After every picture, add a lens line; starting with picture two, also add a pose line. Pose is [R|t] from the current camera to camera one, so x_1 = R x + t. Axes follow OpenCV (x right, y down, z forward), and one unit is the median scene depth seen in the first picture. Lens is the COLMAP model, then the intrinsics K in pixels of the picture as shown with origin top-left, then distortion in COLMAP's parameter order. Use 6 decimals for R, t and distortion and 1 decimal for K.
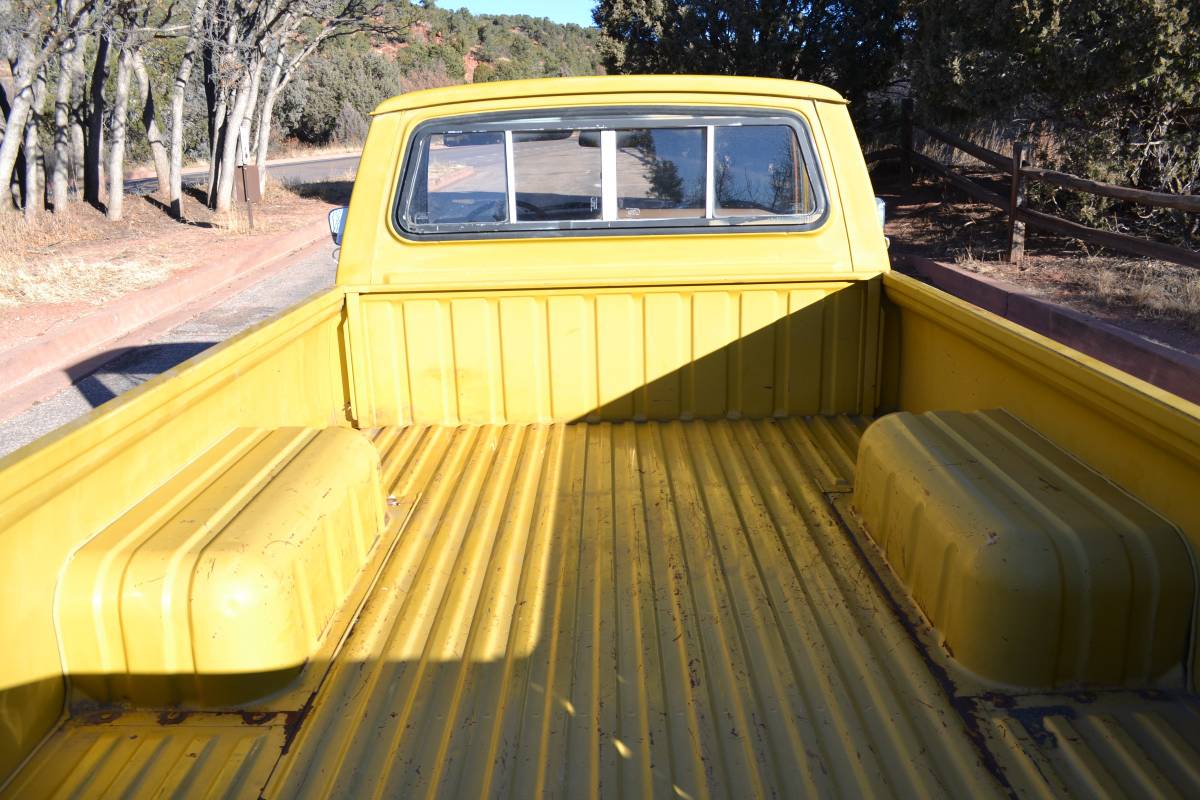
lens RADIAL K [[943.5, 0, 607.0], [0, 943.5, 408.5], [0, 0, 1]] dist [-0.080637, 0.025949]
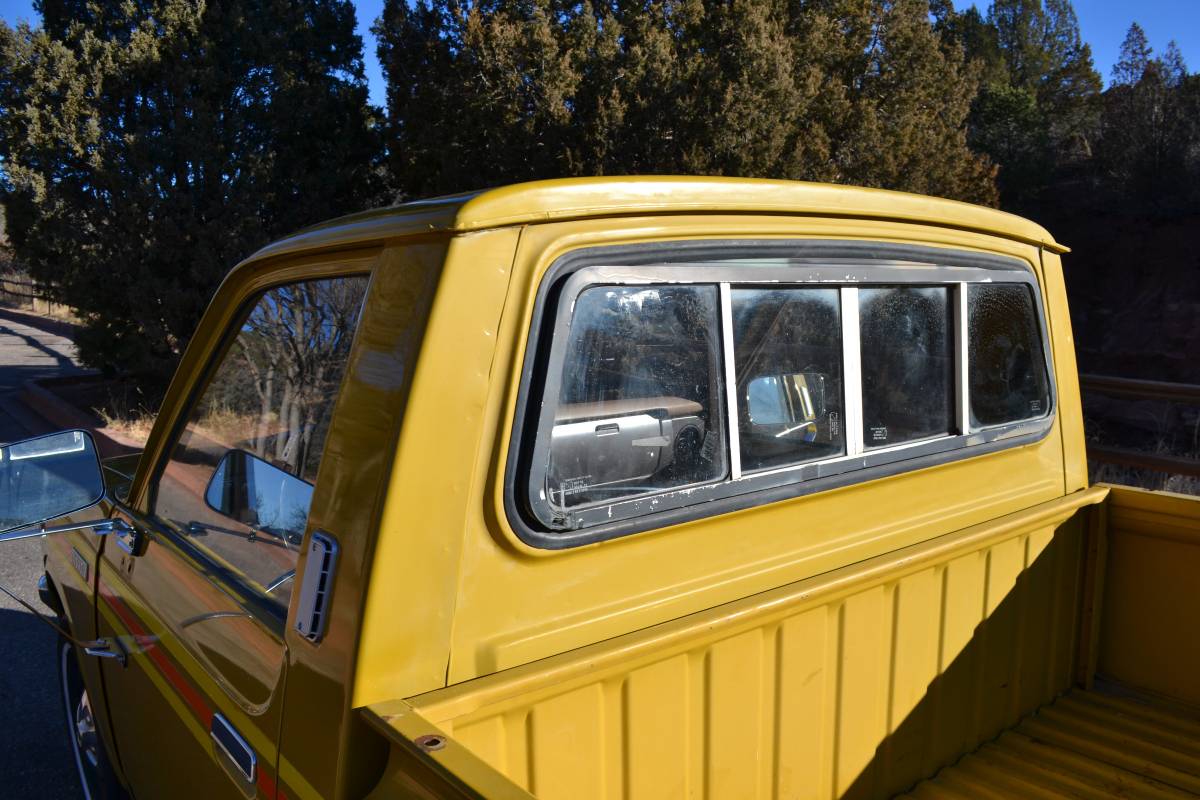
lens RADIAL K [[943.5, 0, 615.1], [0, 943.5, 445.2], [0, 0, 1]] dist [-0.080637, 0.025949]
pose [[0.792223, -0.087936, 0.603863, -0.418227], [0.158383, 0.985281, -0.064308, -0.190861], [-0.589320, 0.146588, 0.794490, 0.654543]]
